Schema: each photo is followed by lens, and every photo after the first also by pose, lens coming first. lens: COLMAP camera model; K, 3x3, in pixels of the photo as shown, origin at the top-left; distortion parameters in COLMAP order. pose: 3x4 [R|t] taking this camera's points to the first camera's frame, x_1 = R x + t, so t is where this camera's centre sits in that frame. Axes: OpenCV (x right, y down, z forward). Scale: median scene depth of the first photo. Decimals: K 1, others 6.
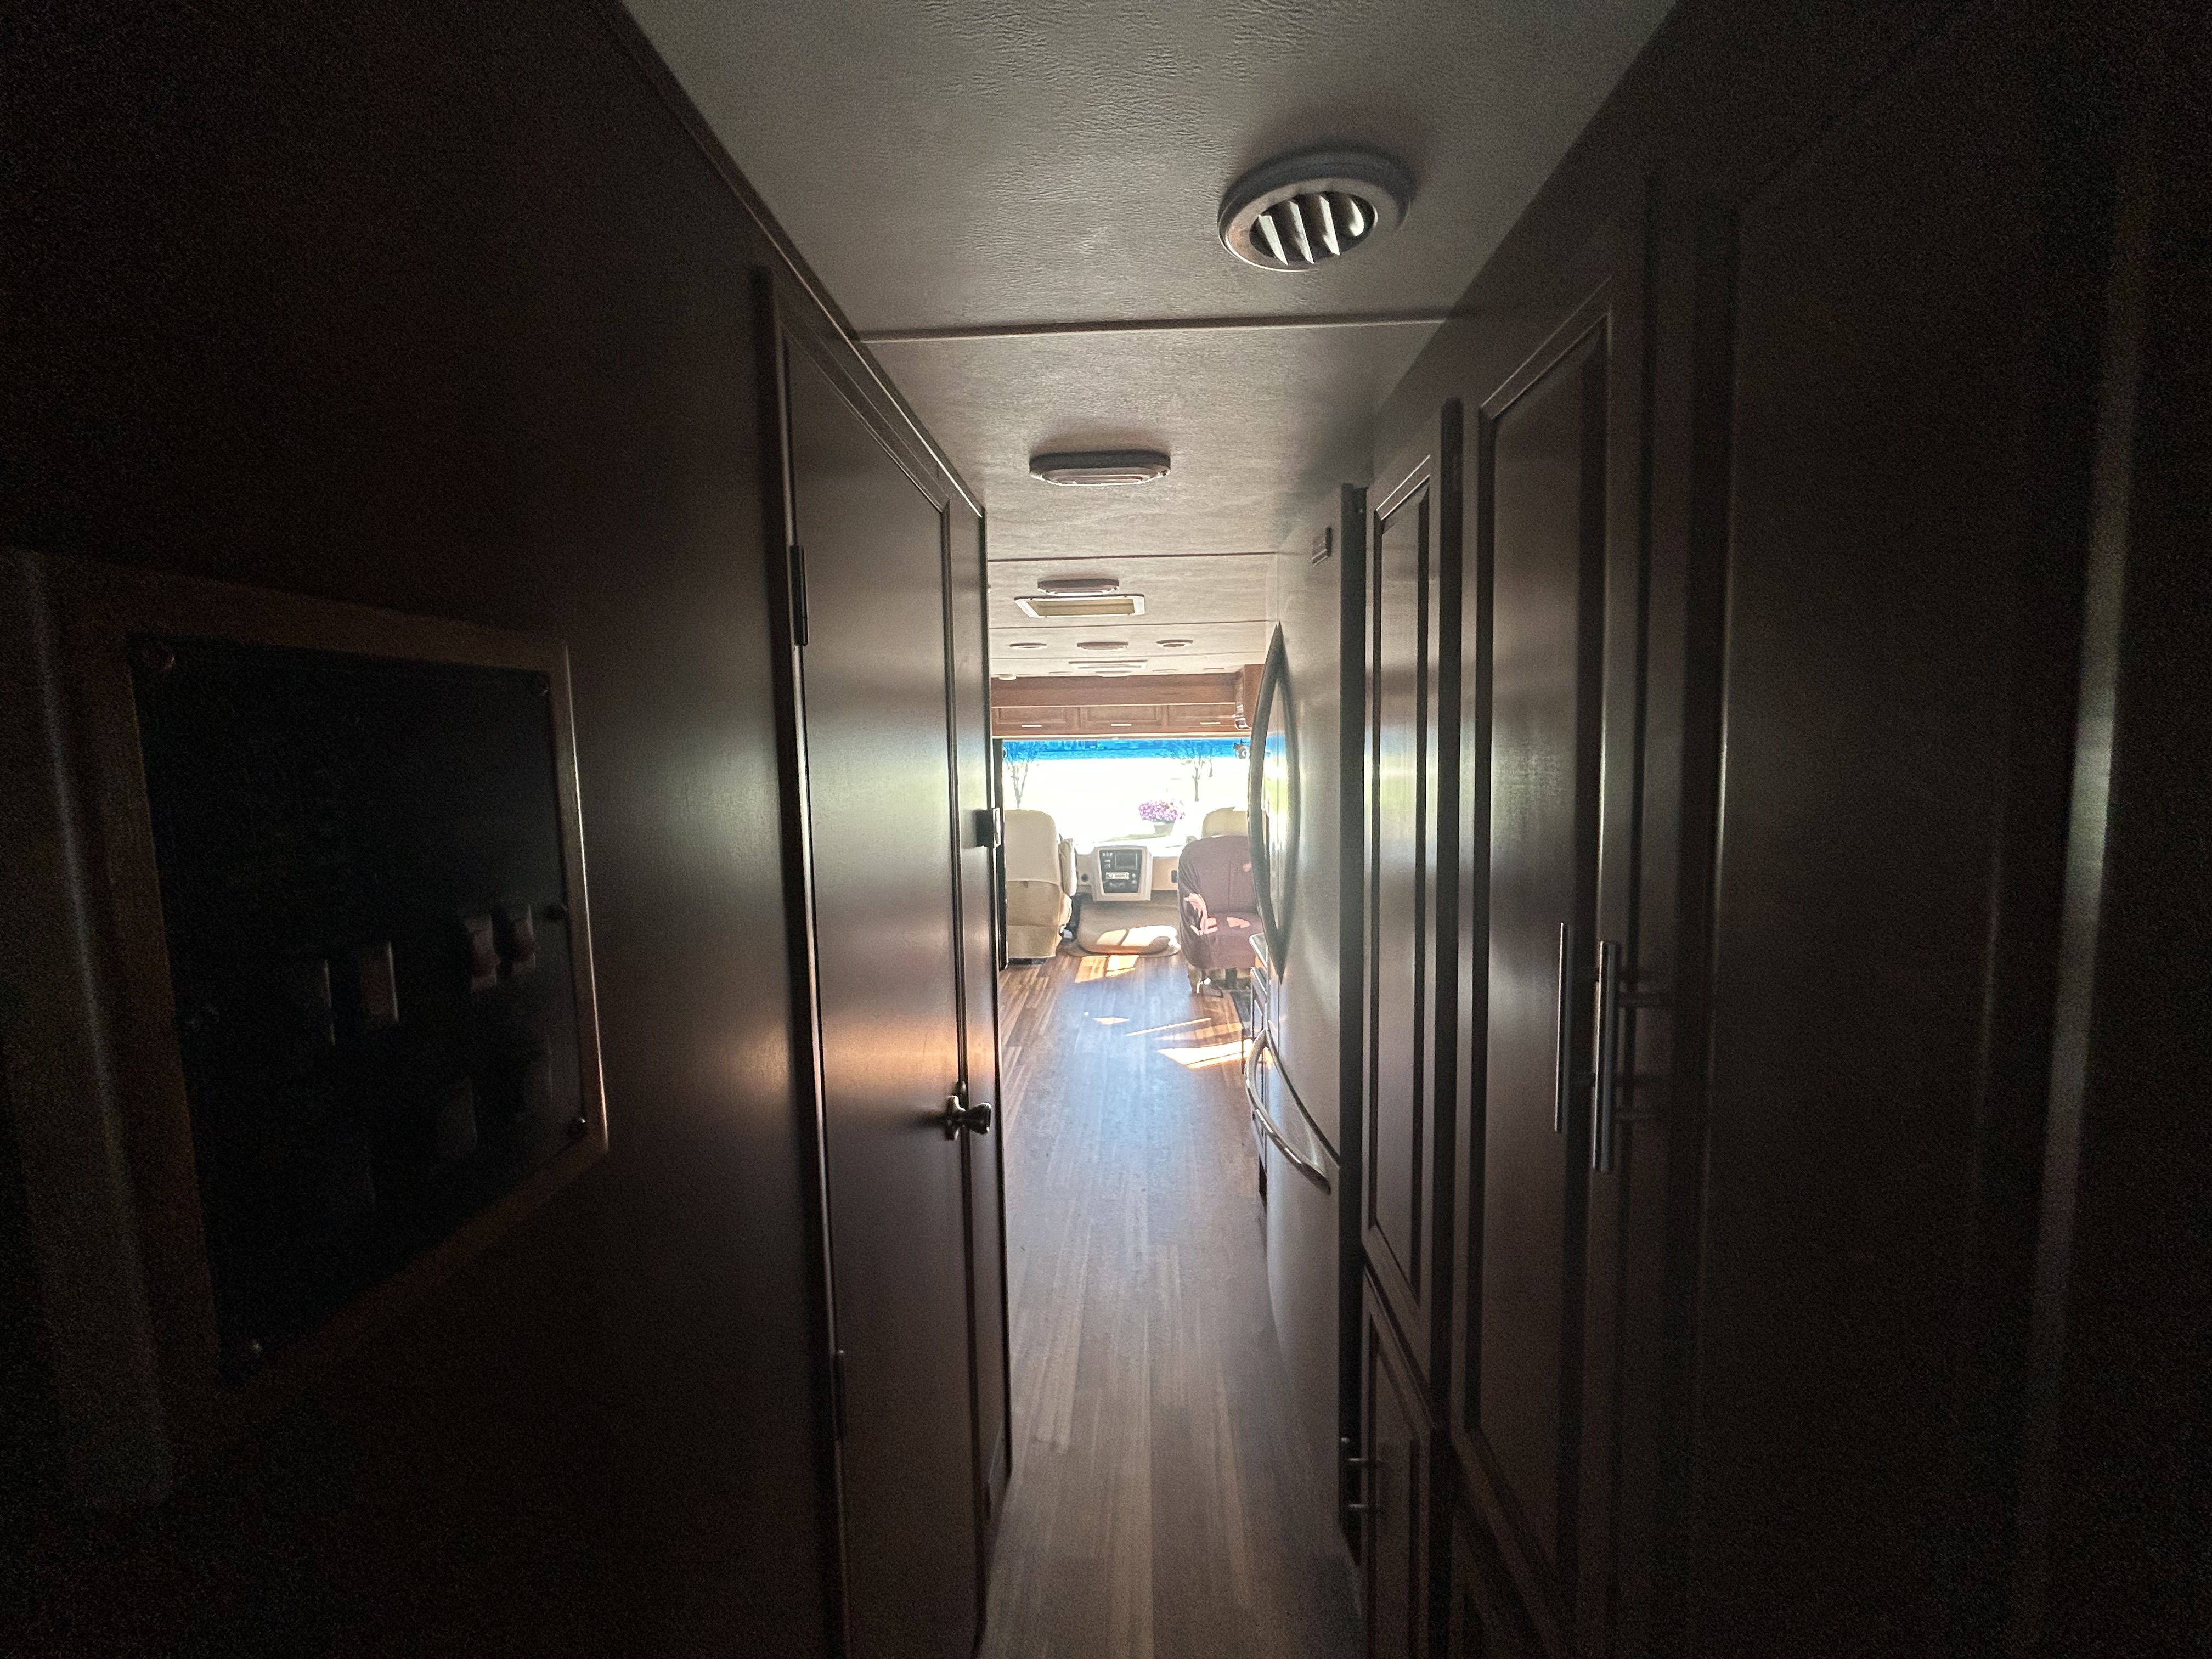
lens RADIAL K [[895.8, 0, 1106.6], [0, 895.8, 829.1], [0, 0, 1]] dist [-0.003886, 0.001060]
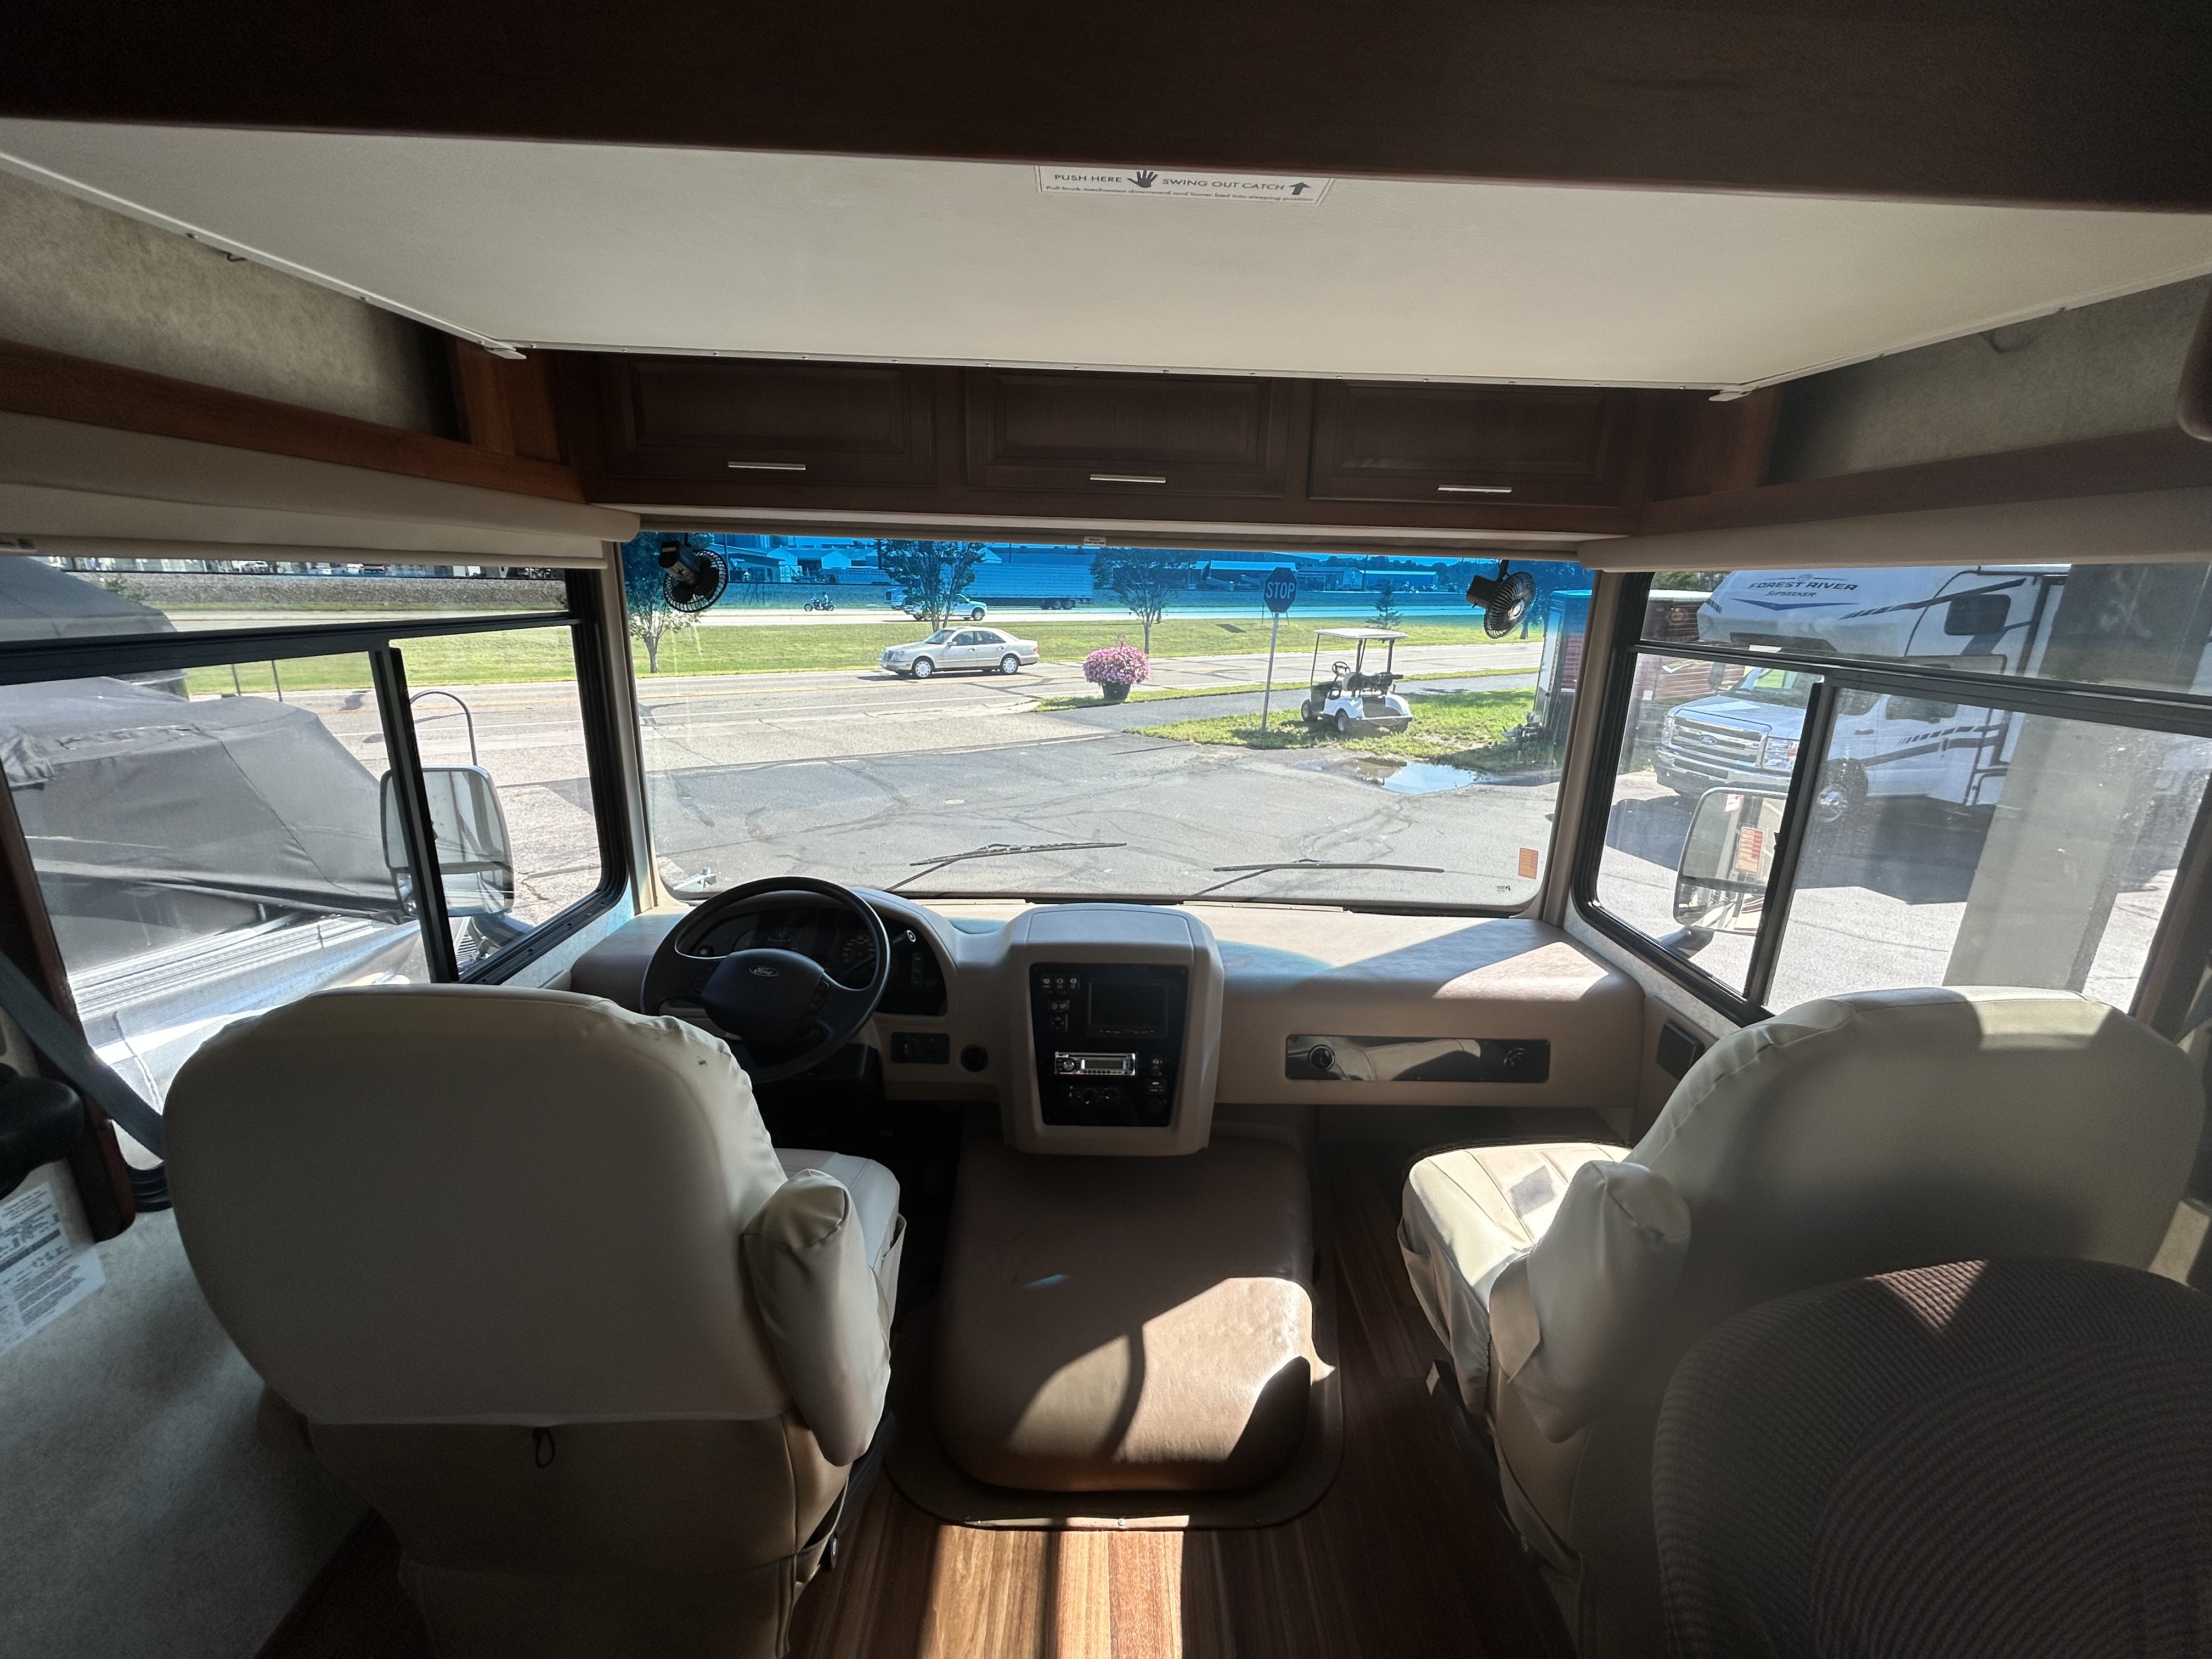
lens RADIAL K [[895.8, 0, 1103.0], [0, 895.8, 831.7], [0, 0, 1]] dist [-0.003886, 0.001060]
pose [[0.996799, 0.027912, 0.074918, -0.007658], [-0.040656, 0.983837, 0.174391, -0.062828], [-0.068840, -0.176879, 0.981822, 0.749764]]
